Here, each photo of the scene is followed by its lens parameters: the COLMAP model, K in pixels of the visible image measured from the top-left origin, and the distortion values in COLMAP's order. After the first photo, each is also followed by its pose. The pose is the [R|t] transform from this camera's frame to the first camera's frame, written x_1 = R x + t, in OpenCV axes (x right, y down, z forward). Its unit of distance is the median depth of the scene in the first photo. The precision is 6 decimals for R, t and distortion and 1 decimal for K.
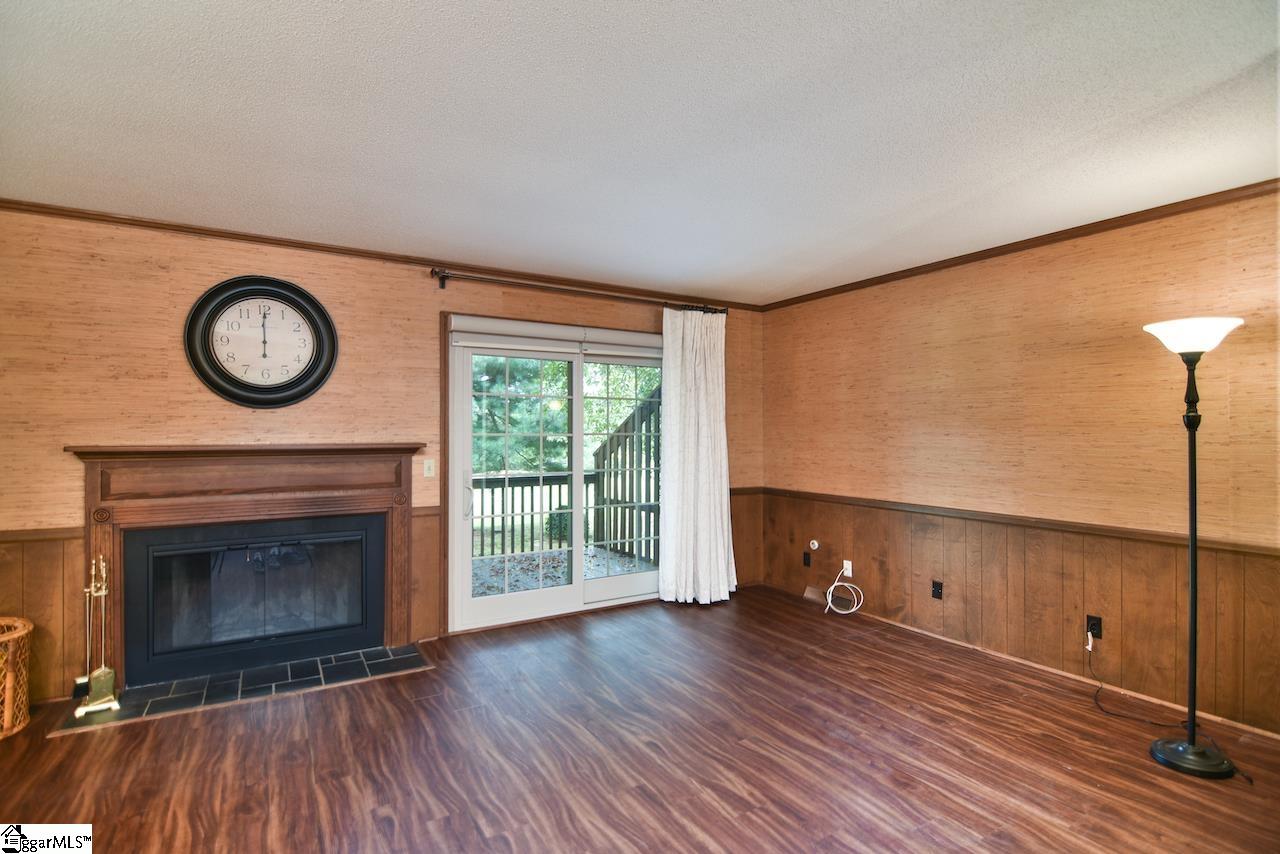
lens RADIAL K [[619.2, 0, 641.7], [0, 619.2, 427.8], [0, 0, 1]] dist [-0.004626, -0.011605]
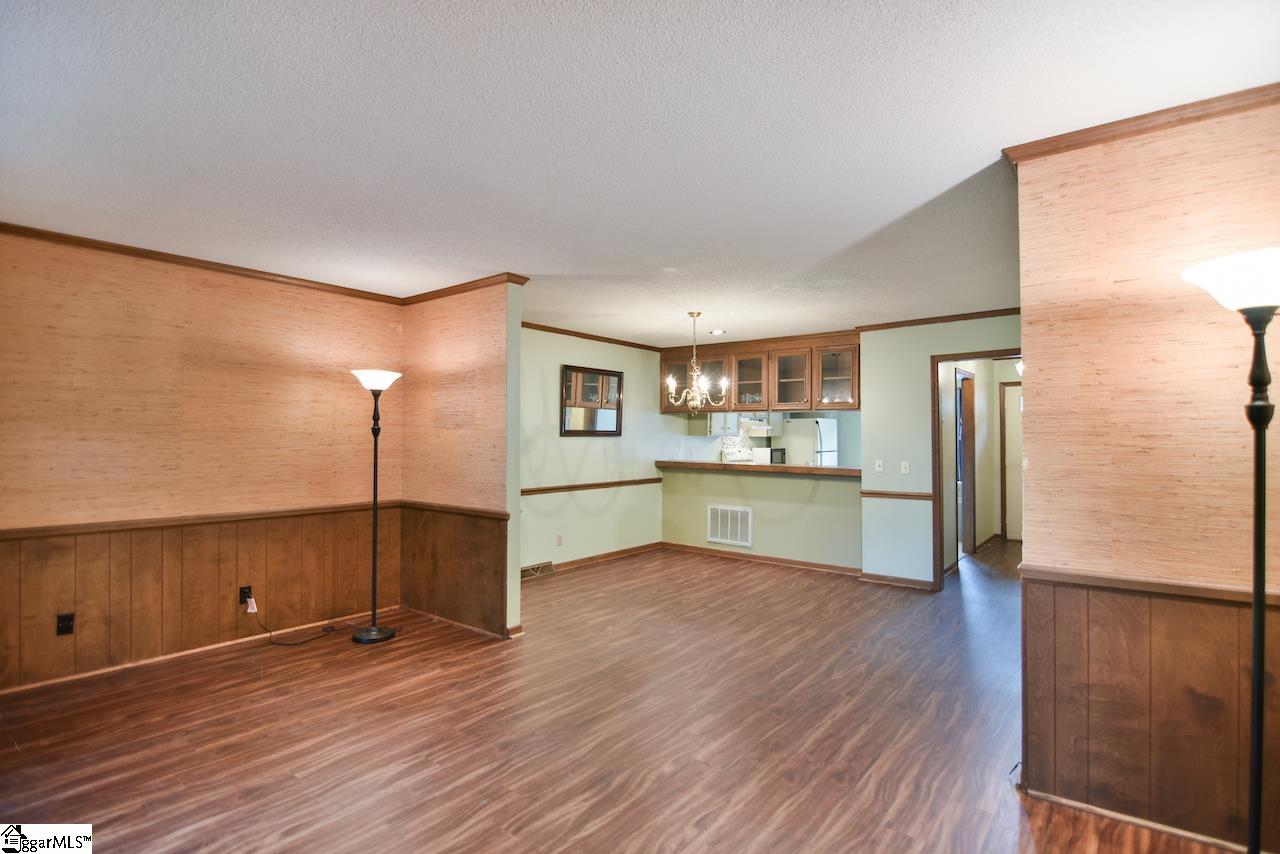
lens RADIAL K [[619.2, 0, 641.7], [0, 619.2, 427.8], [0, 0, 1]] dist [-0.004626, -0.011605]
pose [[-0.343467, 0.012945, 0.939075, -0.683067], [-0.010941, 0.999782, -0.017783, 0.001641], [-0.939101, -0.016382, -0.343251, 0.658072]]
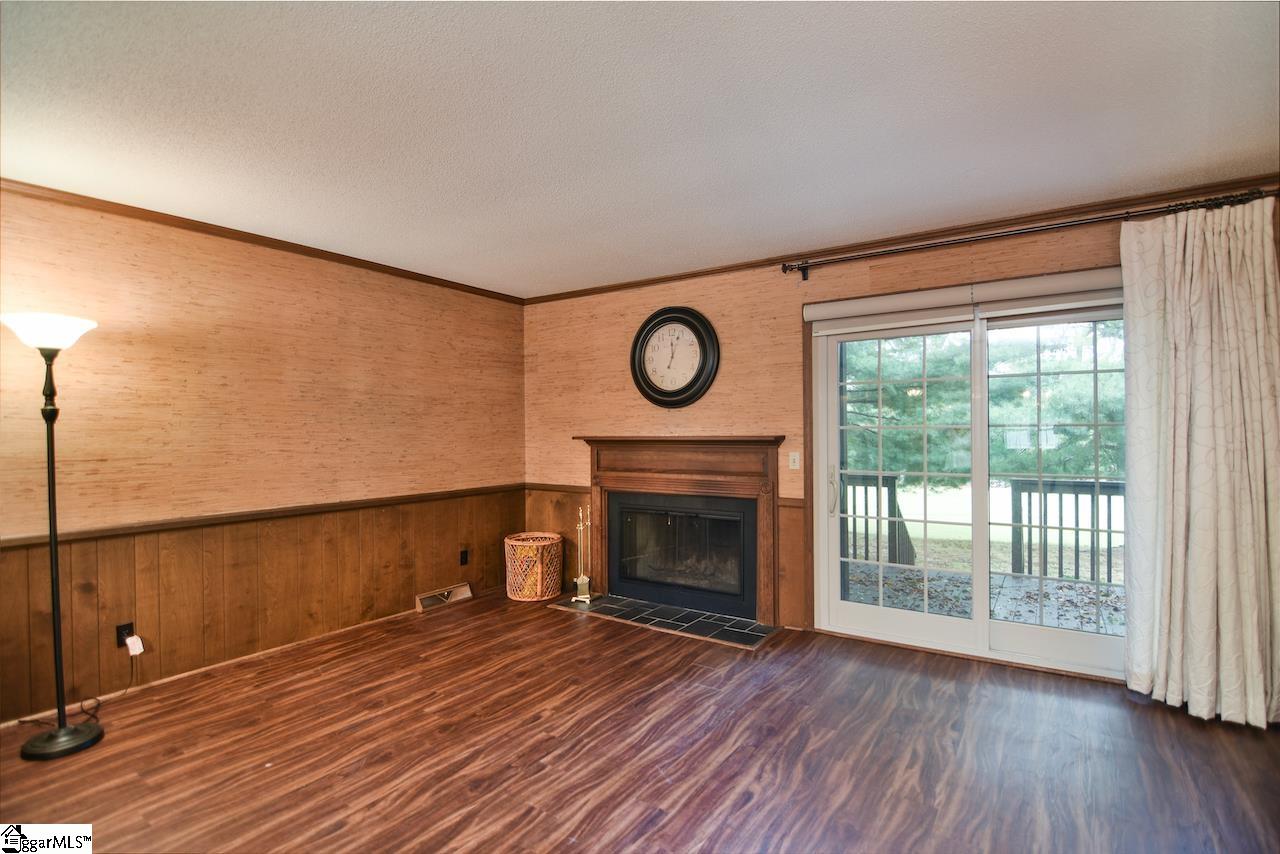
lens RADIAL K [[619.2, 0, 641.7], [0, 619.2, 427.8], [0, 0, 1]] dist [-0.004626, -0.011605]
pose [[0.409723, -0.005655, -0.912193, 0.558187], [0.017608, 0.999844, 0.001711, 0.006256], [0.912040, -0.016763, 0.409758, 0.411322]]
